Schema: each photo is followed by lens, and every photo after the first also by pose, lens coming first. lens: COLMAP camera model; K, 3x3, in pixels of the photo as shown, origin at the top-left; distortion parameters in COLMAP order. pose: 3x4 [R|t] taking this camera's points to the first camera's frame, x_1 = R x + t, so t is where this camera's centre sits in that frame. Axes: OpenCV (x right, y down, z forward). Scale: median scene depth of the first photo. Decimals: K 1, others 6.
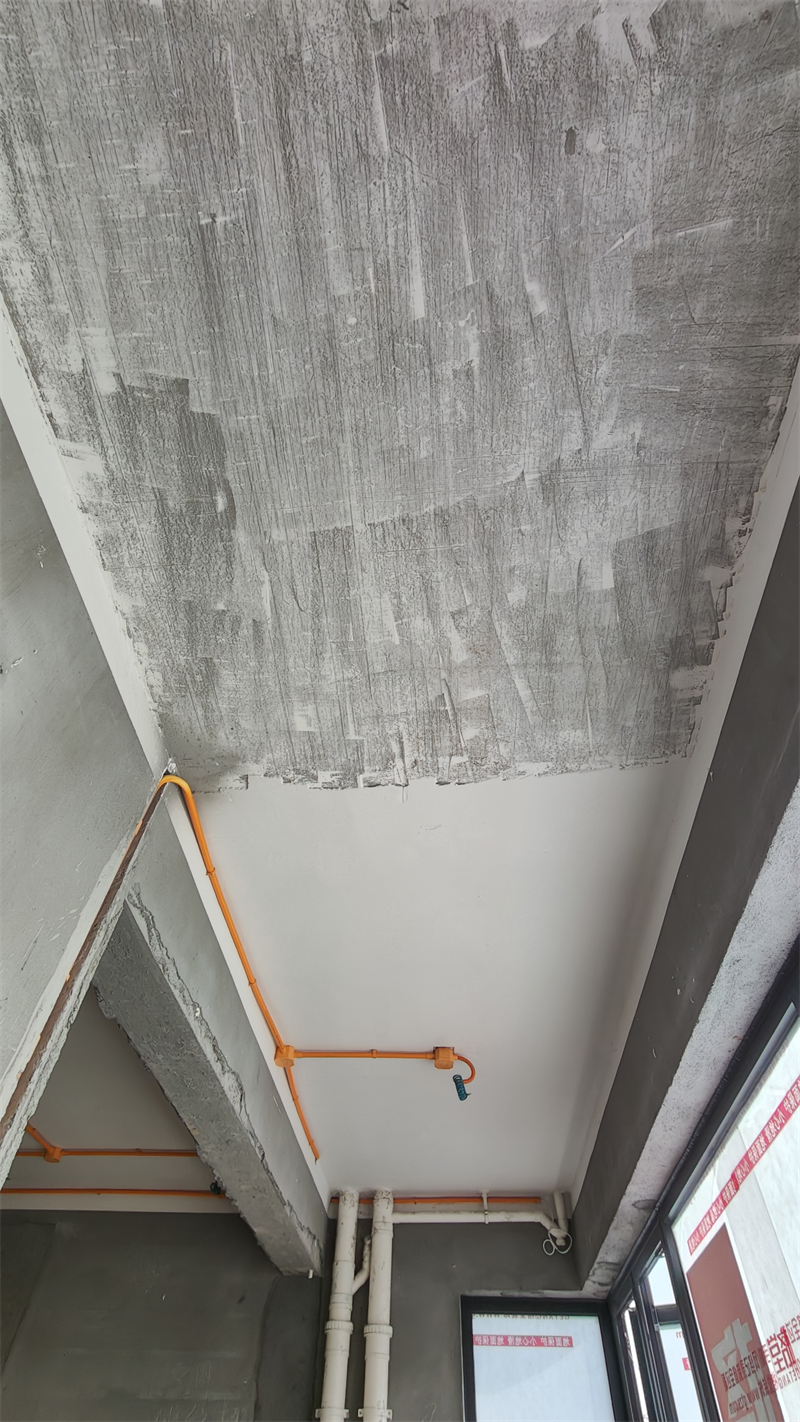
lens RADIAL K [[651.7, 0, 400.4], [0, 651.7, 707.2], [0, 0, 1]] dist [-0.003244, 0.000962]
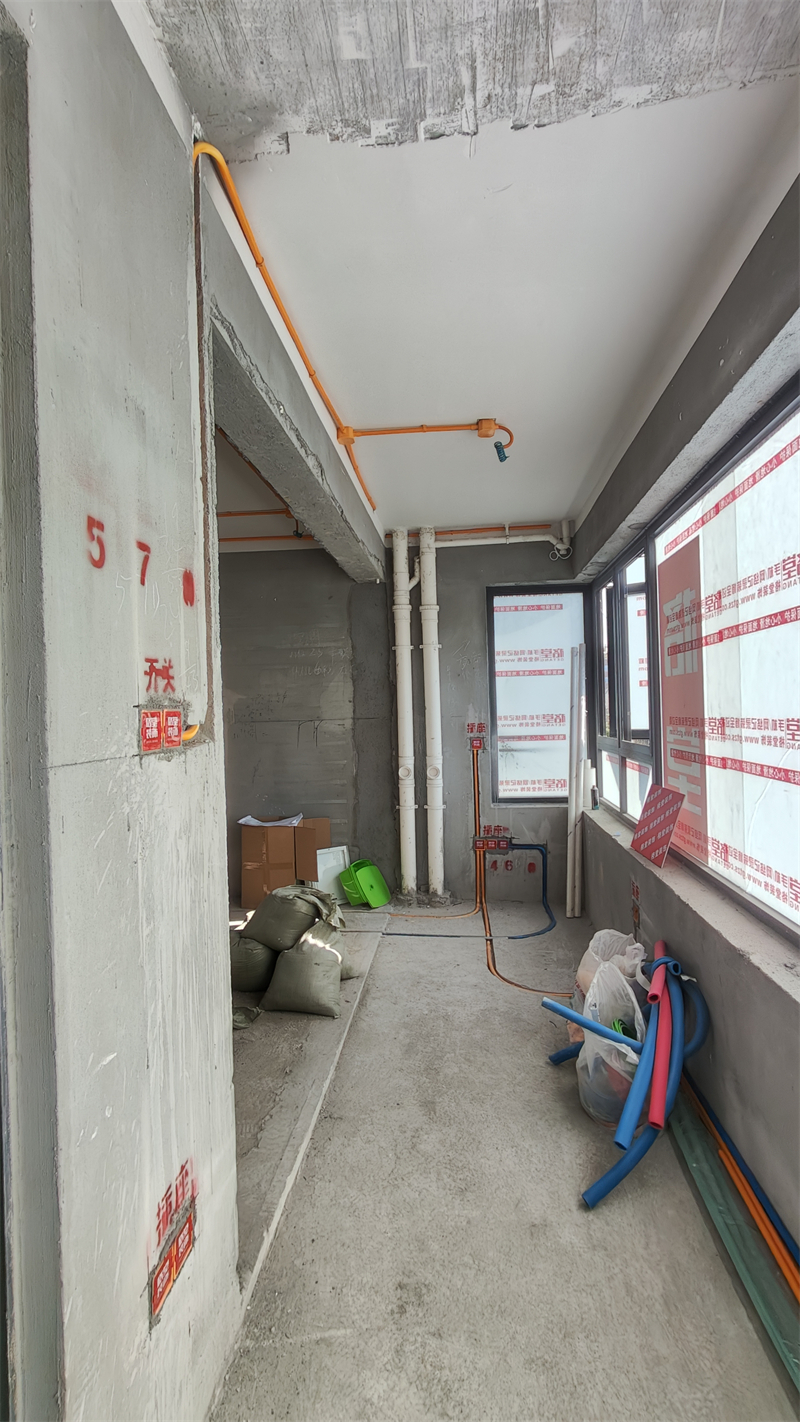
lens RADIAL K [[651.7, 0, 398.2], [0, 651.7, 711.3], [0, 0, 1]] dist [-0.003244, 0.000962]
pose [[0.998048, -0.048811, -0.038955, -0.081420], [0.060575, 0.604969, 0.793942, -0.088404], [-0.015187, -0.794752, 0.606745, -0.092728]]
